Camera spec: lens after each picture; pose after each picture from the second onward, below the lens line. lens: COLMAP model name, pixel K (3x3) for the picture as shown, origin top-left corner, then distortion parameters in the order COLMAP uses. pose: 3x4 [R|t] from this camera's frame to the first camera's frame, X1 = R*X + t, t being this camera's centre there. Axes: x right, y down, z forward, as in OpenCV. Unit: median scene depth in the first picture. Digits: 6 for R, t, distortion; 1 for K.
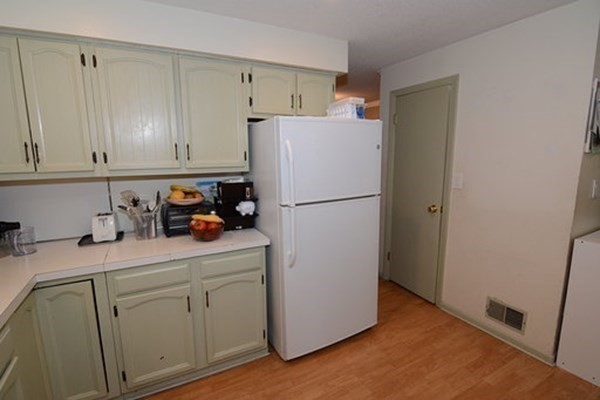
lens RADIAL K [[289.7, 0, 296.3], [0, 289.7, 200.0], [0, 0, 1]] dist [-0.014066, -0.006306]
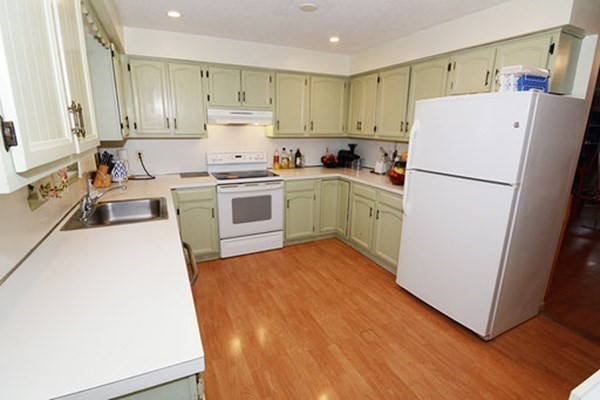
lens RADIAL K [[289.7, 0, 298.7], [0, 289.7, 201.3], [0, 0, 1]] dist [-0.014066, -0.006306]
pose [[-0.040641, 0.263307, -0.963856, 1.236608], [-0.168421, 0.949045, 0.266362, -0.101078], [0.984877, 0.173159, 0.005776, 0.478684]]
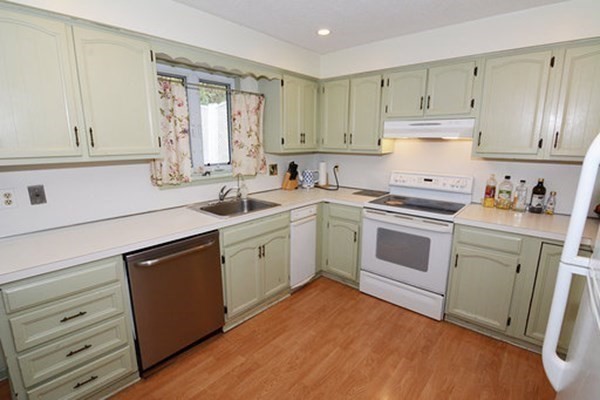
lens RADIAL K [[289.7, 0, 300.1], [0, 289.7, 200.4], [0, 0, 1]] dist [-0.014066, -0.006306]
pose [[-0.934684, 0.086077, -0.344900, 0.510495], [-0.042929, 0.935807, 0.349889, -0.188182], [0.352877, 0.341843, -0.870989, 1.087672]]
